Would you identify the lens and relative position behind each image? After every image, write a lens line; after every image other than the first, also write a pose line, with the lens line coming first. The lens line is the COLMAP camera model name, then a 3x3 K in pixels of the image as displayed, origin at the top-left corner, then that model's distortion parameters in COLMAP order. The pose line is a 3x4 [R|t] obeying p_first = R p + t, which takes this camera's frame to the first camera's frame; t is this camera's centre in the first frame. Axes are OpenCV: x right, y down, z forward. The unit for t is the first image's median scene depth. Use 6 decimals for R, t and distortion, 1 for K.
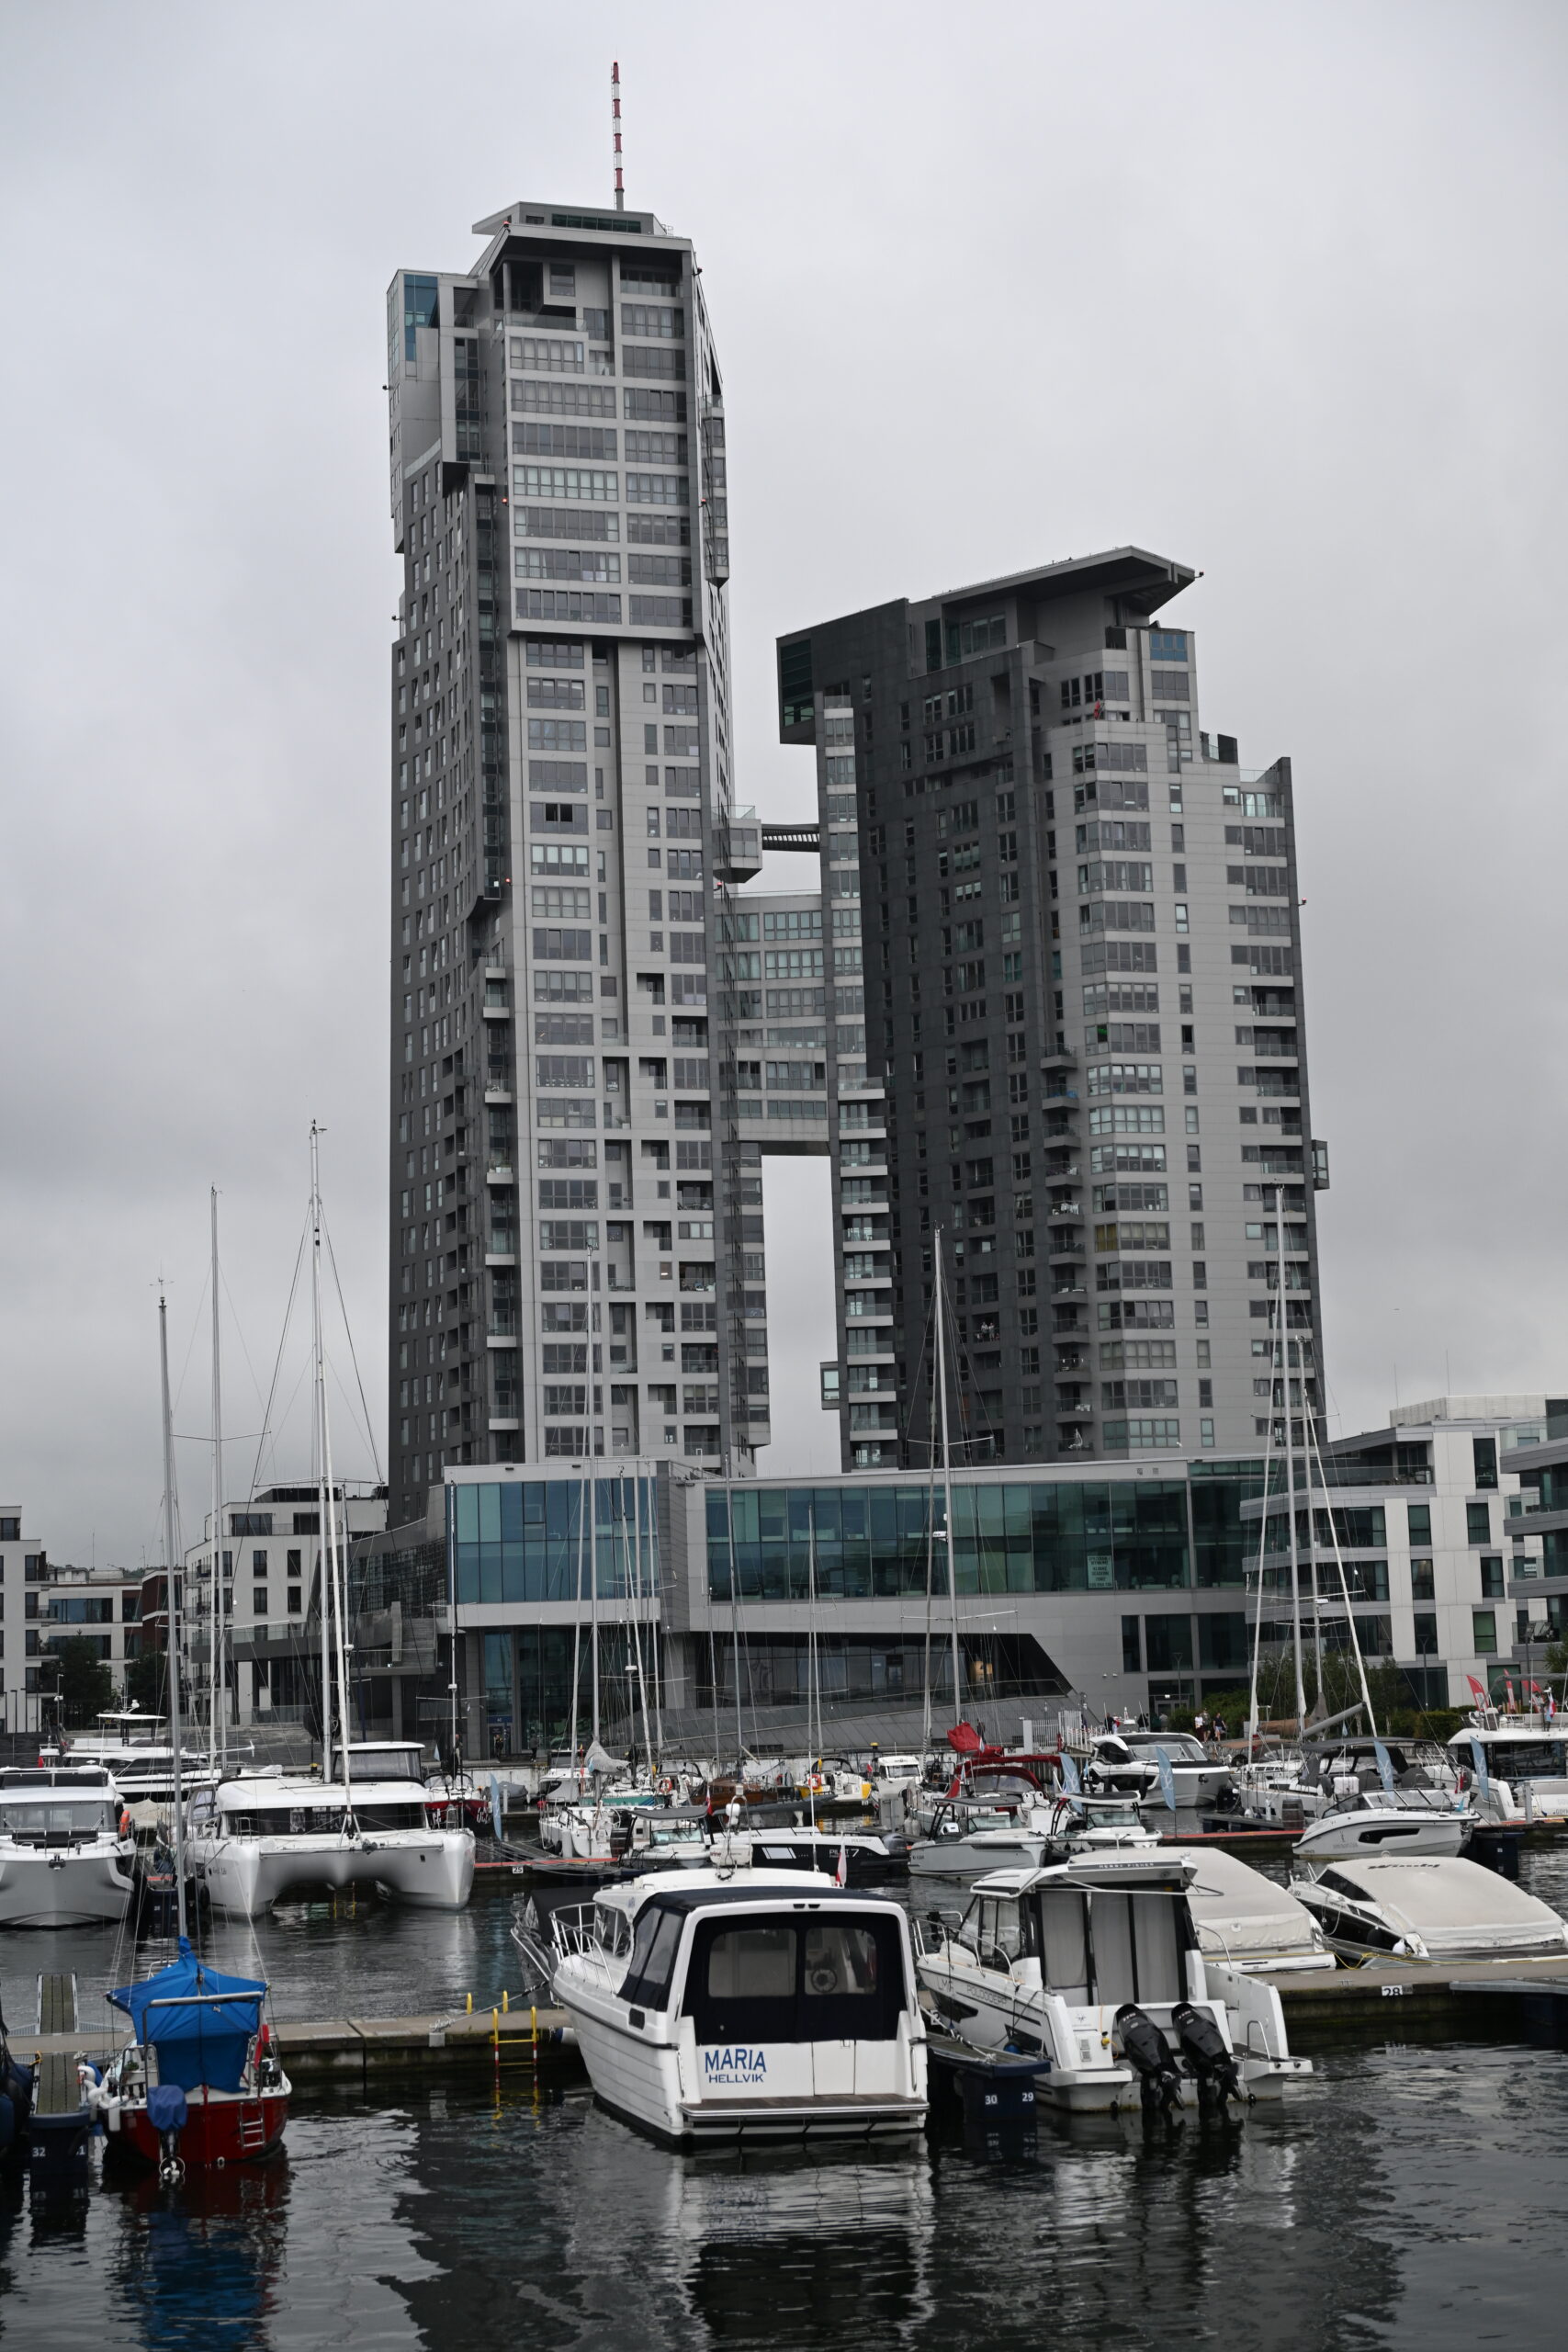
lens RADIAL K [[3658.0, 0, 784.0], [0, 3658.0, 1176.0], [0, 0, 1]] dist [-0.008705, -0.048684]
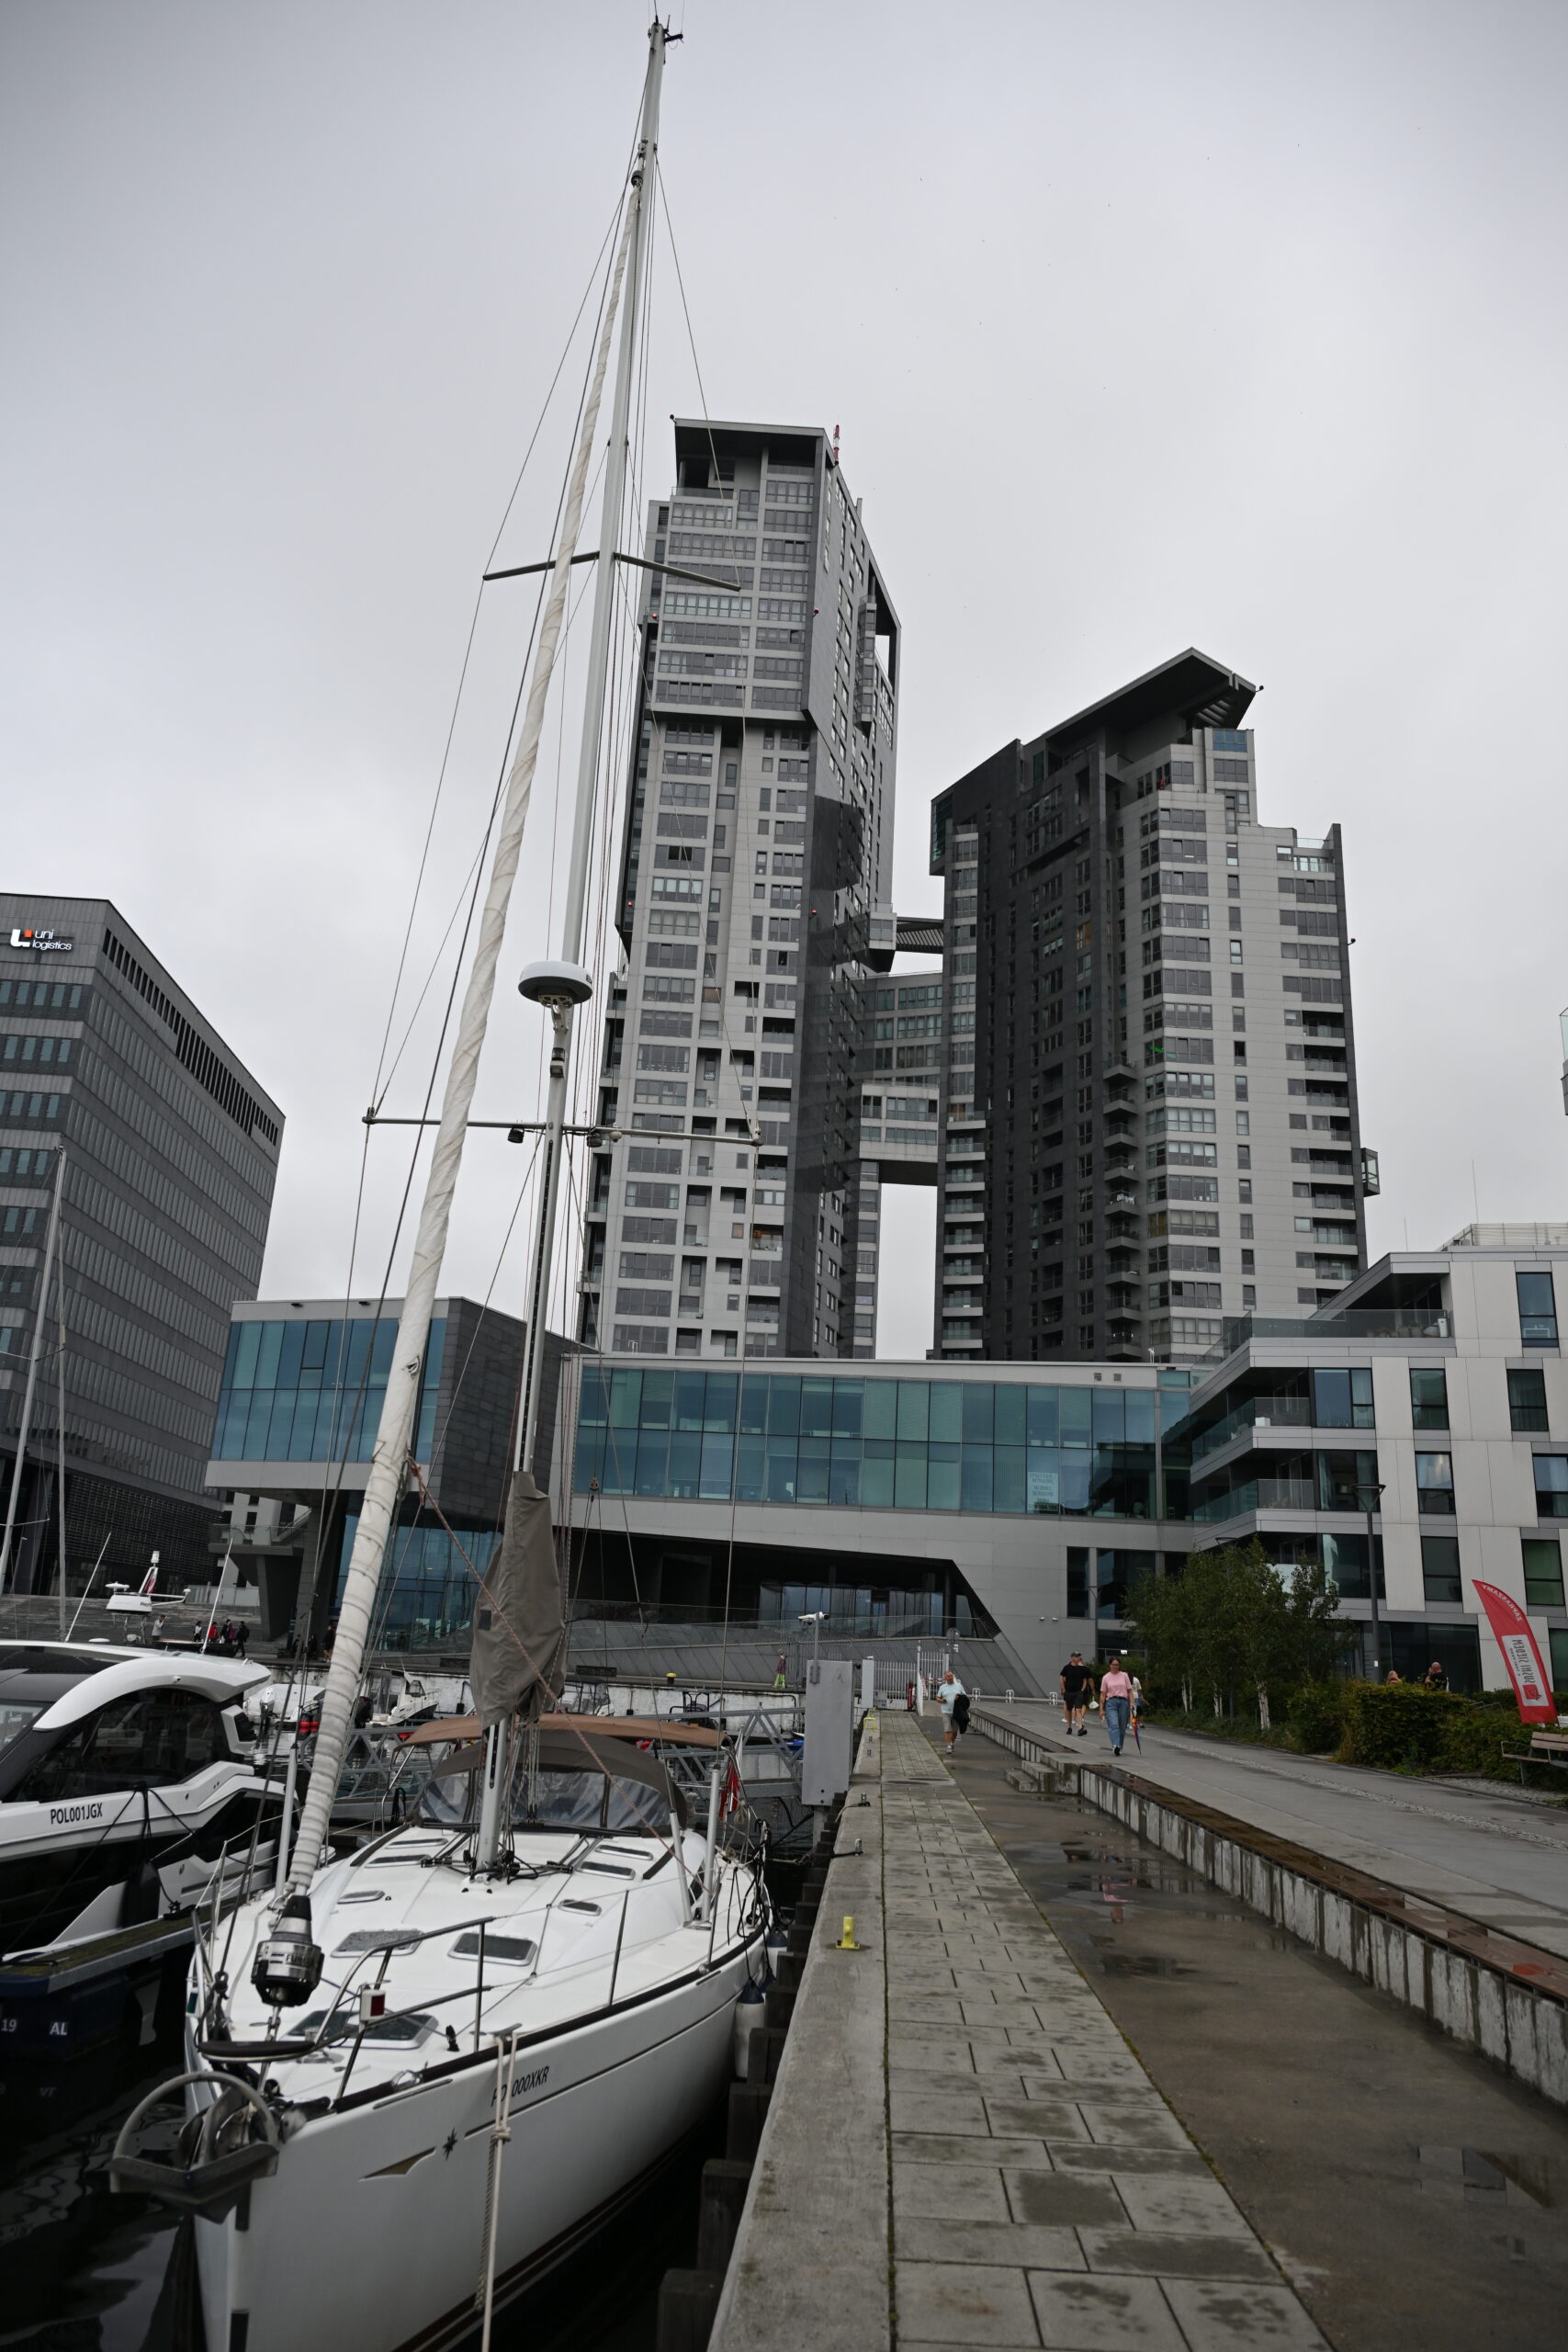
lens RADIAL K [[1561.4, 0, 784.0], [0, 1561.4, 1176.0], [0, 0, 1]] dist [-0.000527, 0.000575]
pose [[0.965454, 0.004939, -0.260525, 0.100568], [-0.045844, 0.987444, -0.151171, 0.077121], [0.256507, 0.157892, 0.953559, 0.520520]]
